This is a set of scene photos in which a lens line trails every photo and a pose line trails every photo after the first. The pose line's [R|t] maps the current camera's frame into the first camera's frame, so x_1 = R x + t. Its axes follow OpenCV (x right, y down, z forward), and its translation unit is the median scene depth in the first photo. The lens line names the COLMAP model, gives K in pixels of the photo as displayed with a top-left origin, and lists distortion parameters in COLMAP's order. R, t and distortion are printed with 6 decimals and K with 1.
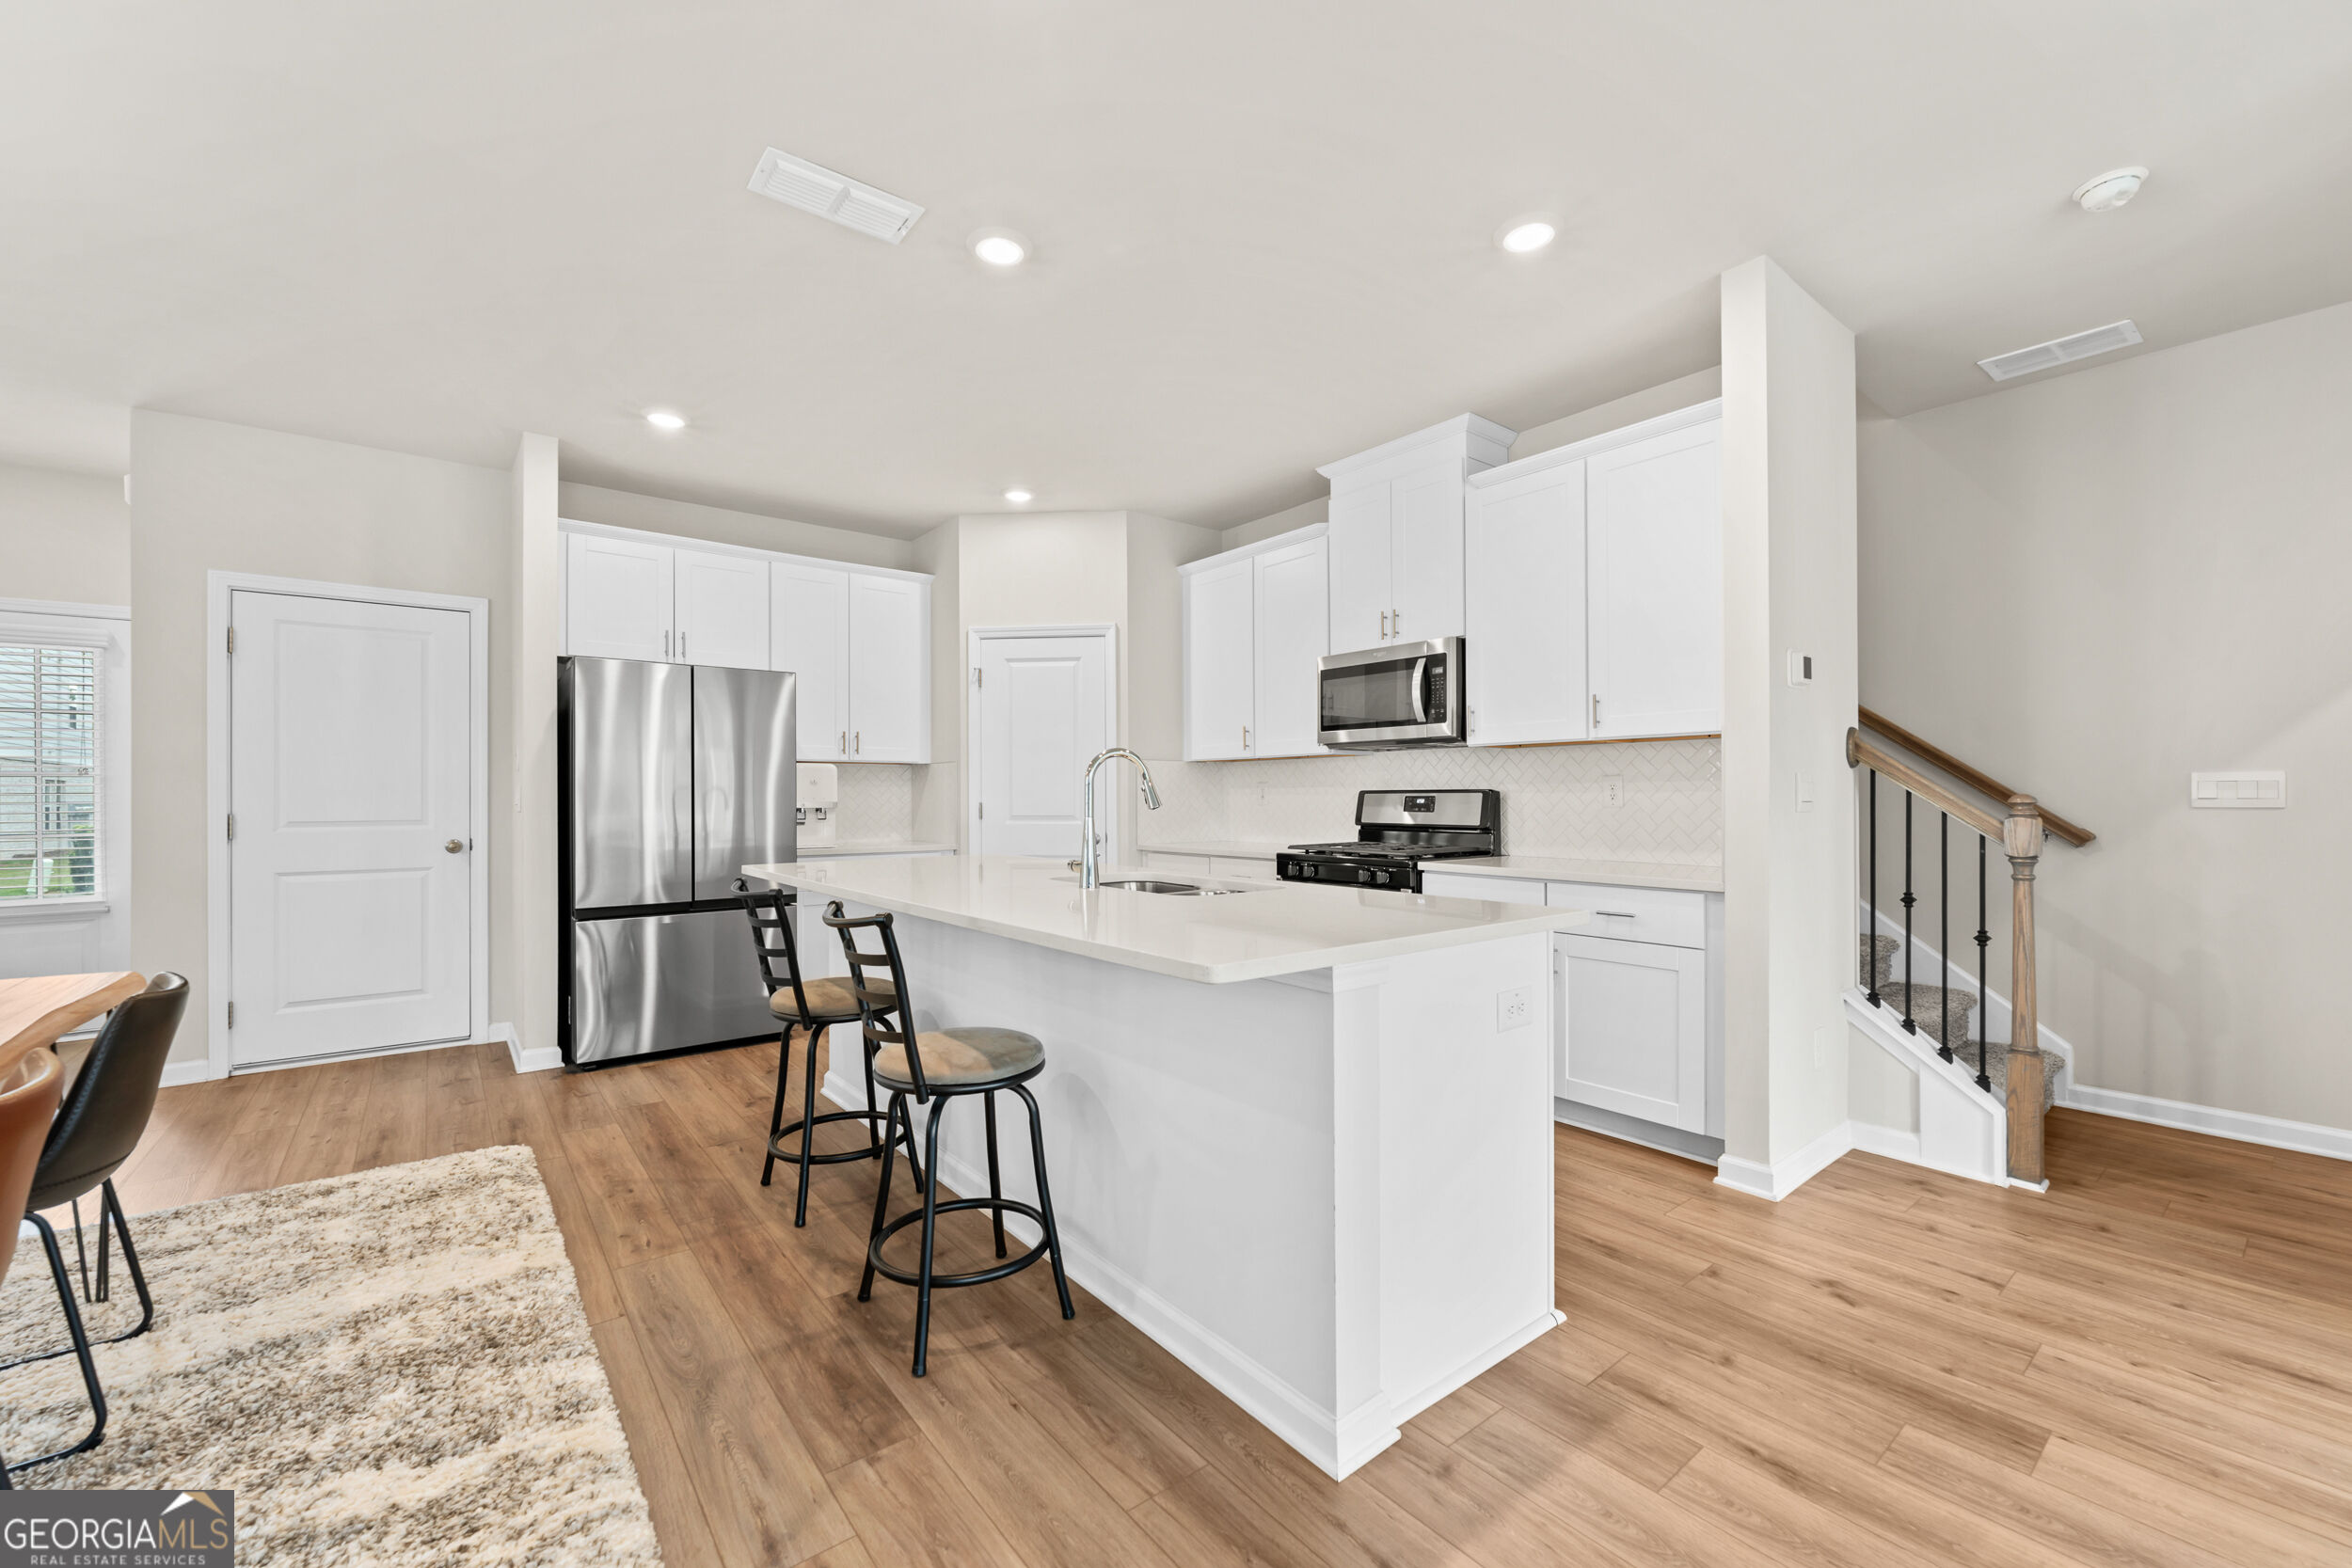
lens RADIAL K [[944.5, 0, 1184.8], [0, 944.5, 793.5], [0, 0, 1]] dist [-0.000664, -0.000056]
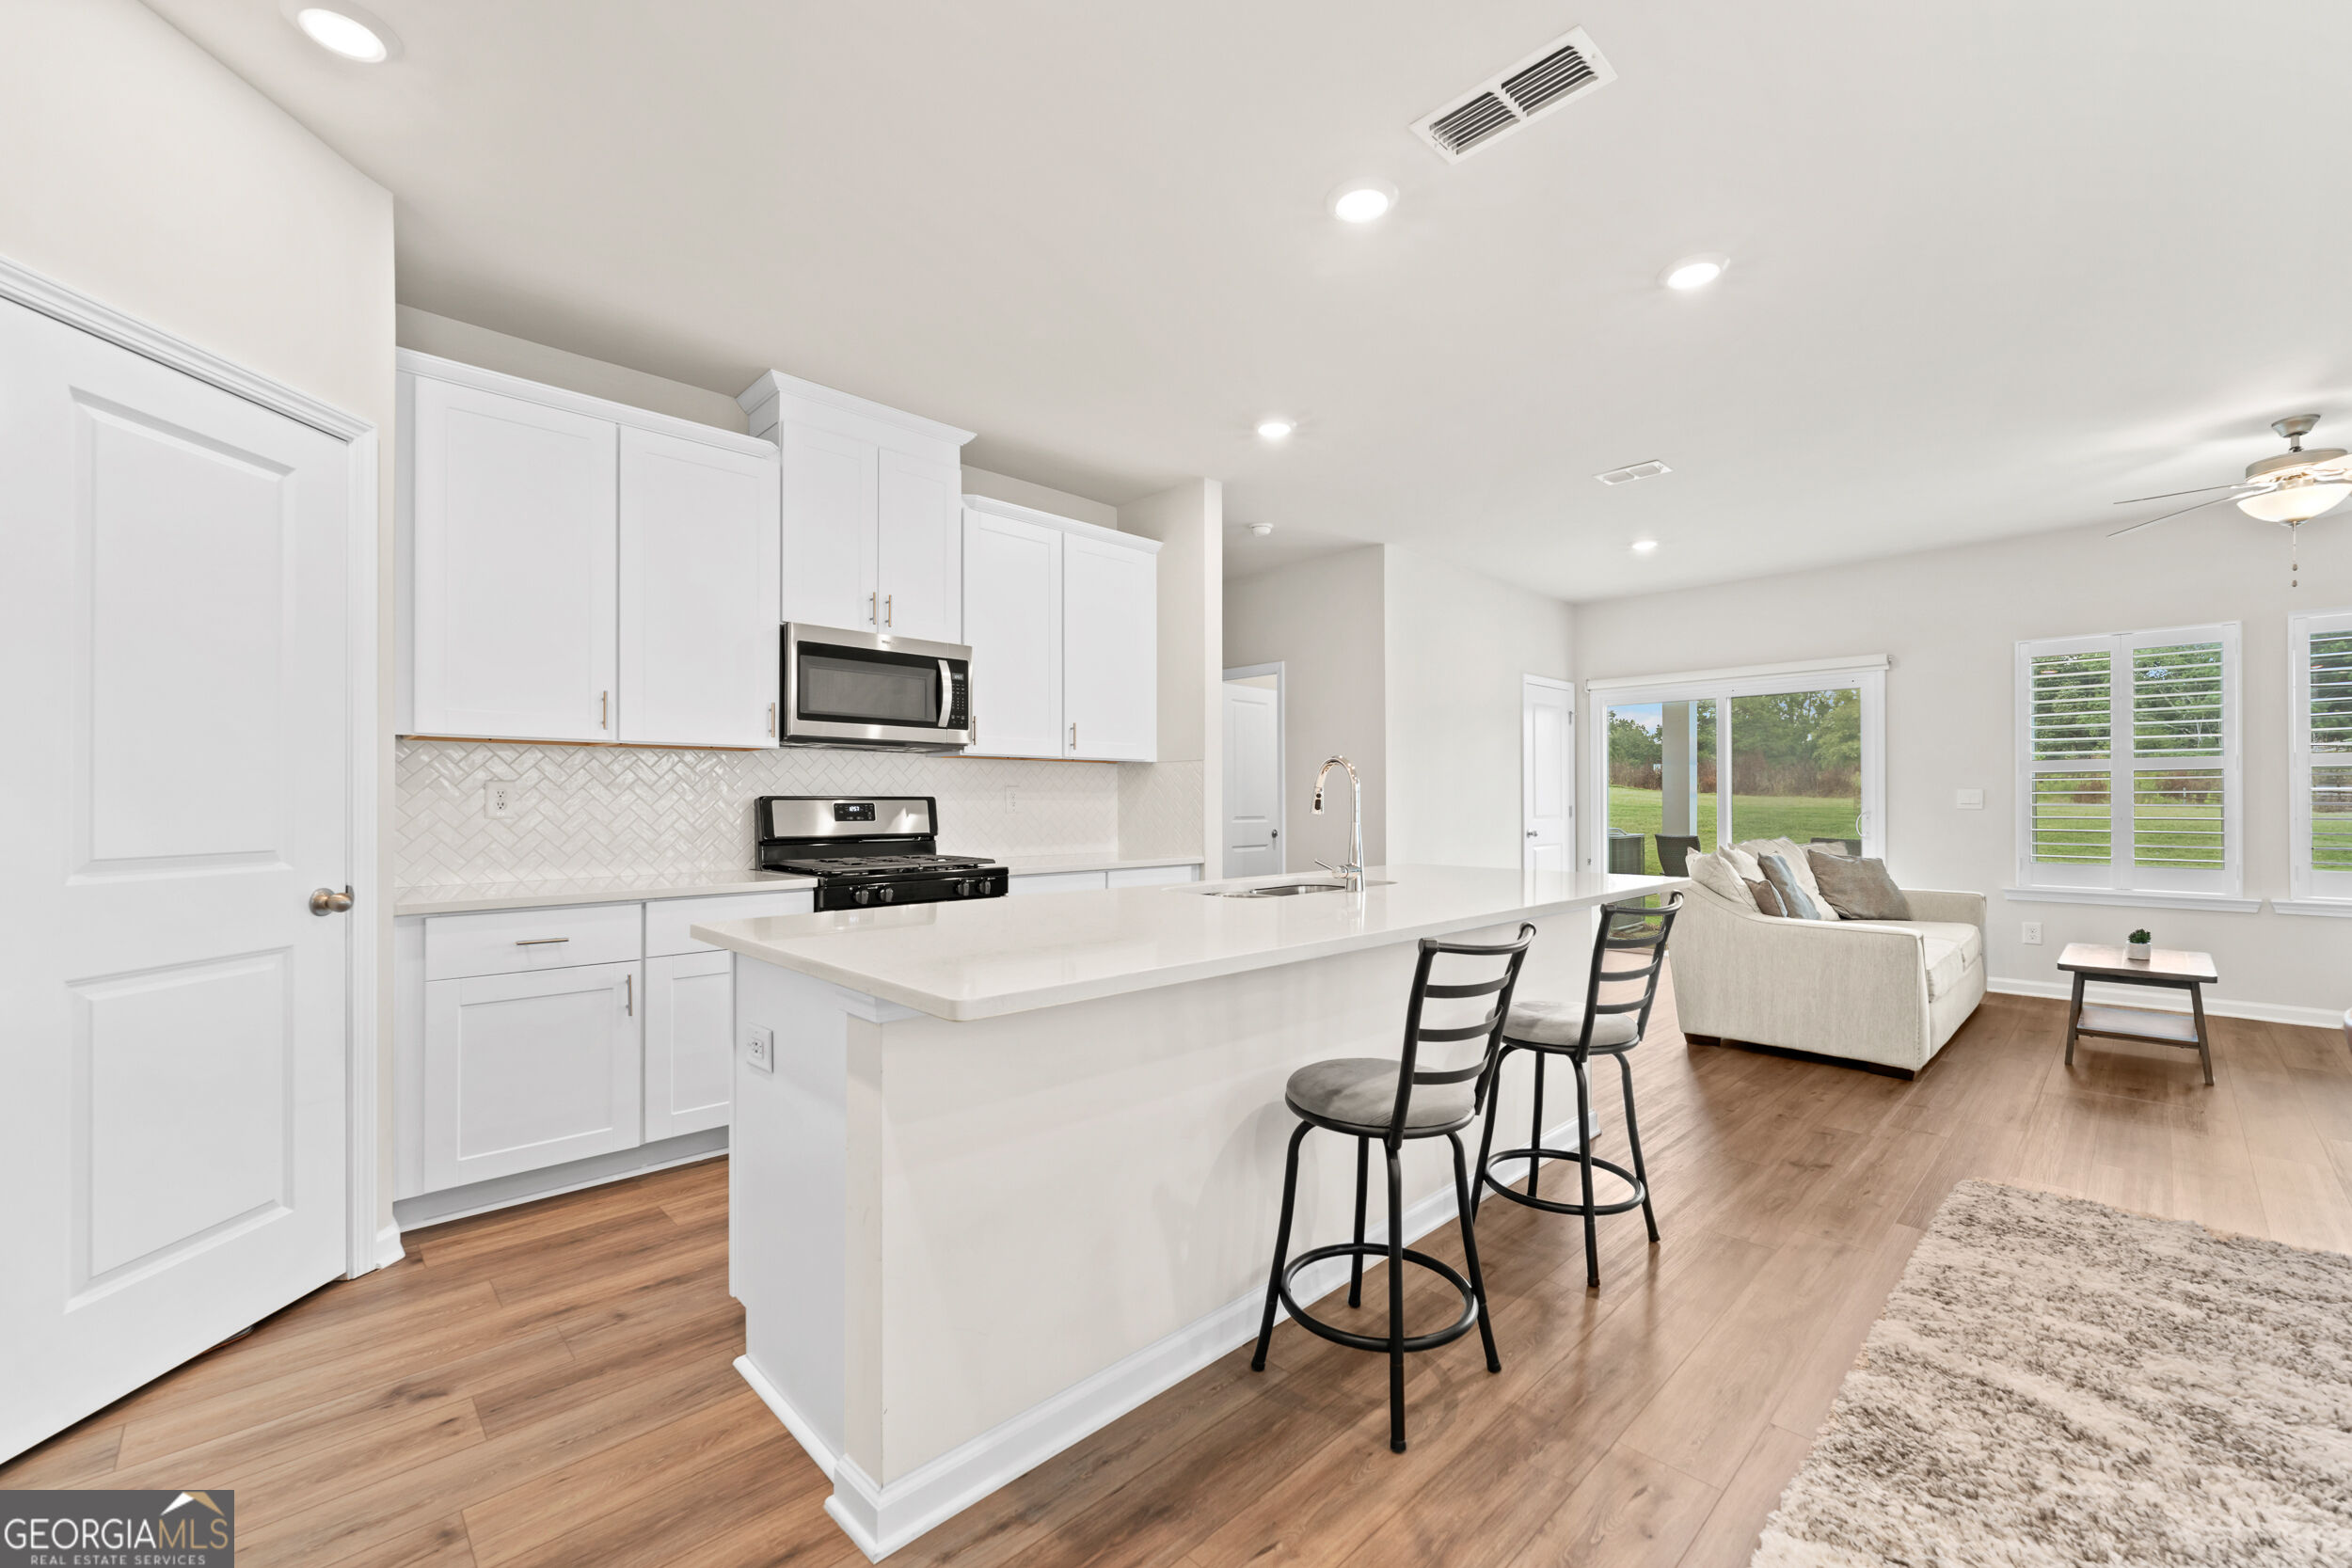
lens RADIAL K [[951.1, 0, 1169.0], [0, 951.1, 804.3], [0, 0, 1]] dist [-0.003653, -0.000471]
pose [[-0.091625, 0.002417, 0.995791, -0.745059], [0.000092, 0.999997, -0.002419, 0.006418], [-0.995794, -0.000130, -0.091624, 0.869153]]
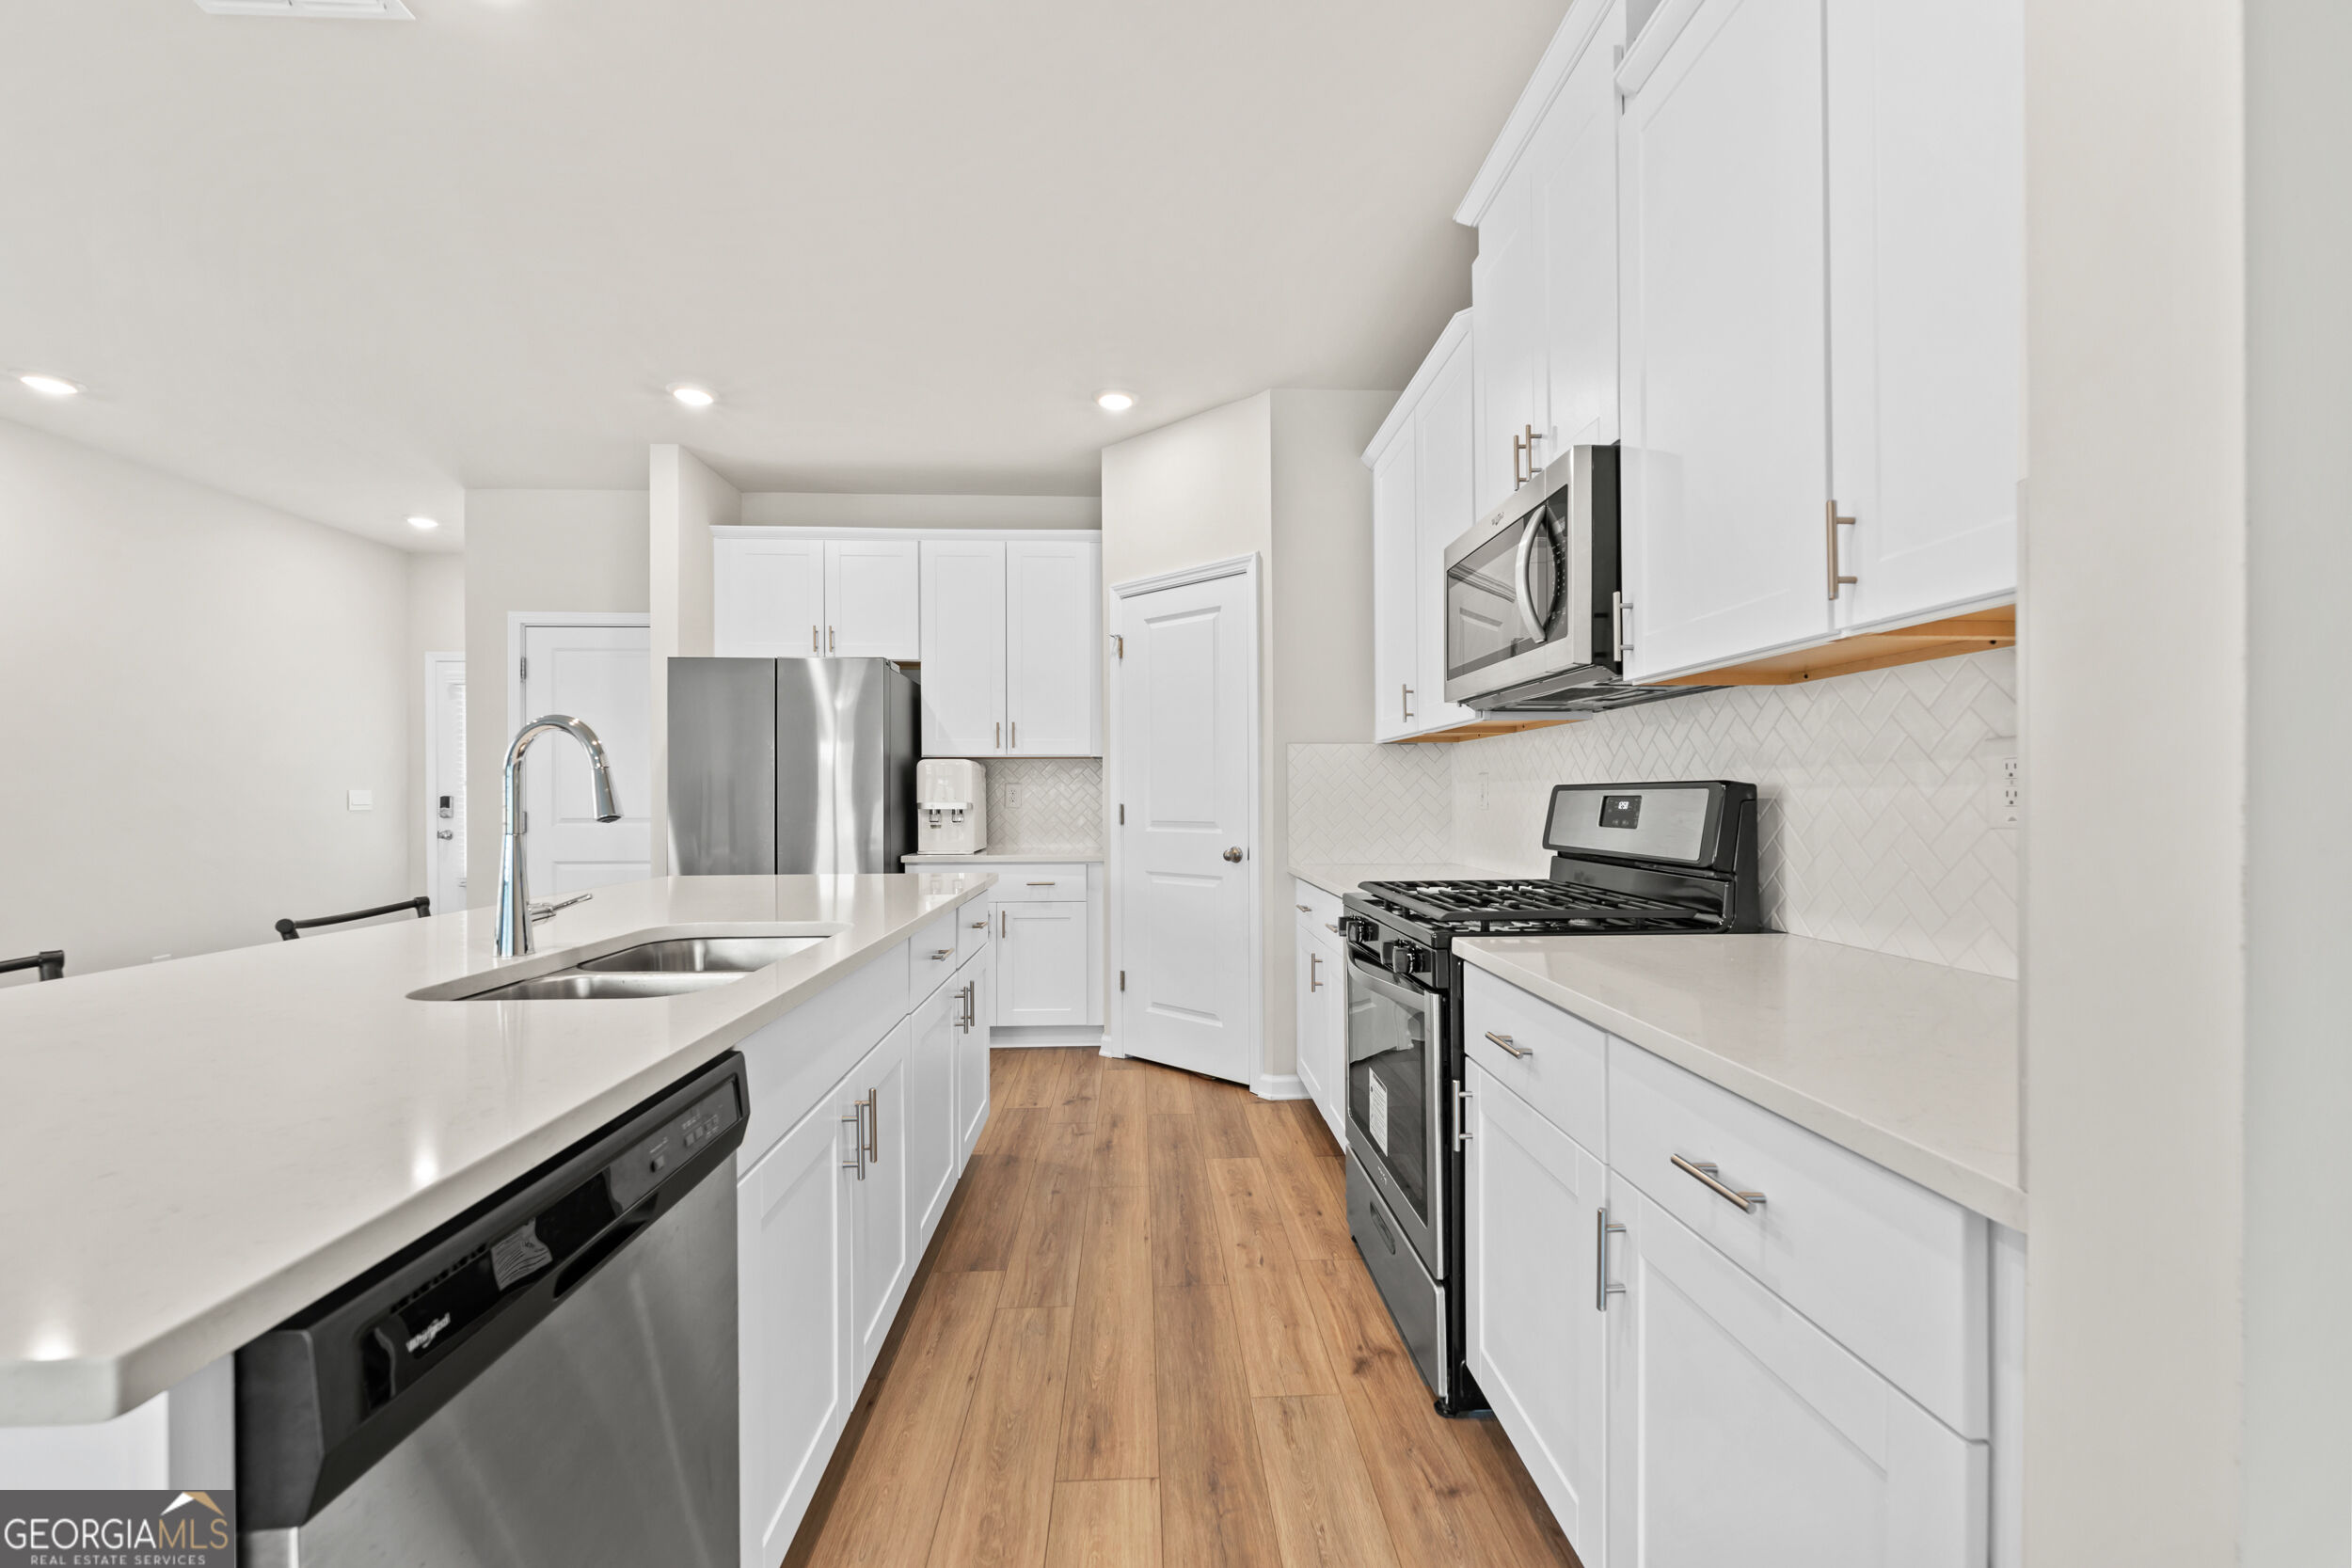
lens RADIAL K [[944.5, 0, 1184.8], [0, 944.5, 793.5], [0, 0, 1]] dist [-0.000664, -0.000056]
pose [[0.817808, -0.002752, -0.575485, 0.384269], [0.005342, 0.999982, 0.002809, -0.001126], [0.575467, -0.005371, 0.817807, 0.509691]]
